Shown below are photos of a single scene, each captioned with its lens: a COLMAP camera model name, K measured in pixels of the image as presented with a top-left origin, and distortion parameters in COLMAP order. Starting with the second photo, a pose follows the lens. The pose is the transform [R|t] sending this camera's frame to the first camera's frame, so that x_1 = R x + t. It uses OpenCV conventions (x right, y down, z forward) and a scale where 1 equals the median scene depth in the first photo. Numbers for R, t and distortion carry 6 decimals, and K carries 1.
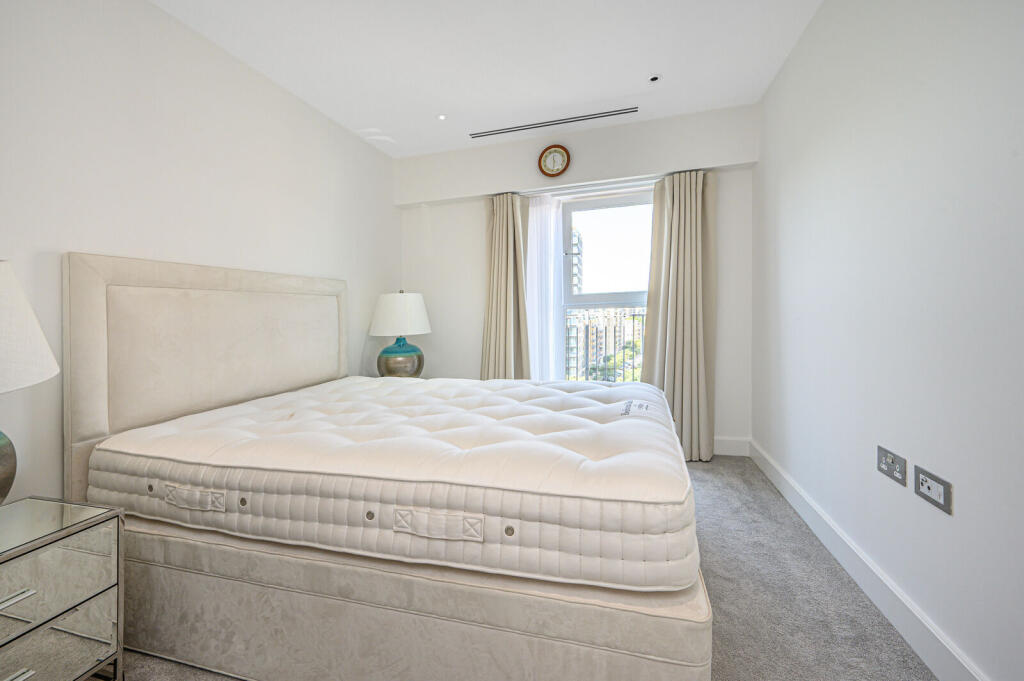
lens RADIAL K [[407.3, 0, 510.5], [0, 407.3, 331.9], [0, 0, 1]] dist [0.001633, 0.000249]
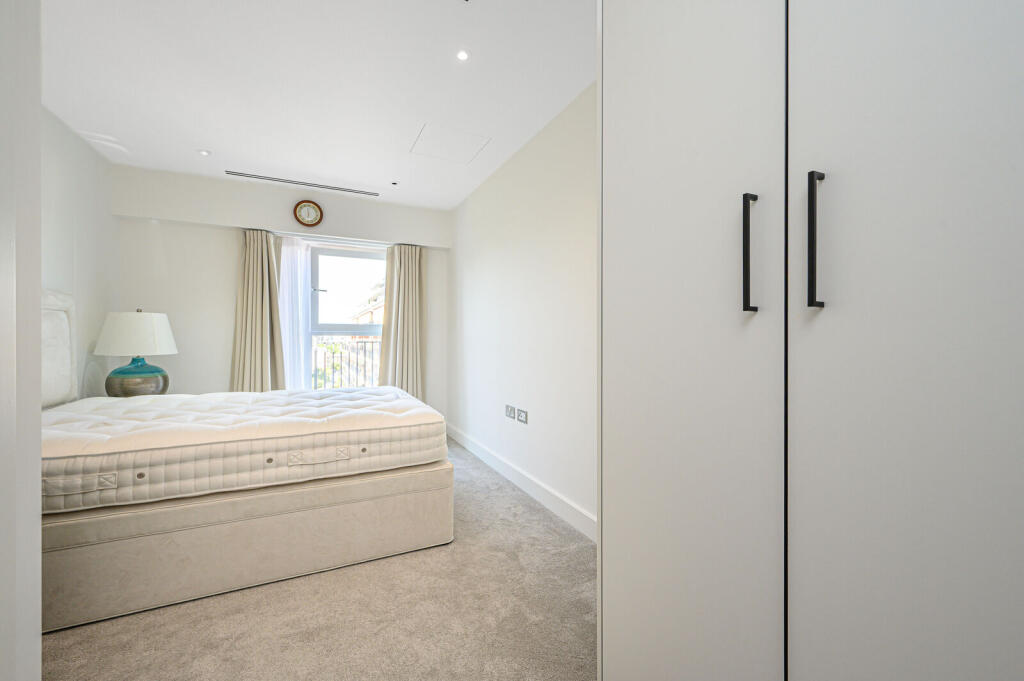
lens RADIAL K [[424.3, 0, 512.0], [0, 424.3, 340.5], [0, 0, 1]] dist [0.000516, 0.000056]
pose [[0.736701, 0.031418, 0.675488, -0.315393], [0.002138, 0.998807, -0.048788, 0.024937], [-0.676215, 0.037386, 0.735755, -0.359140]]
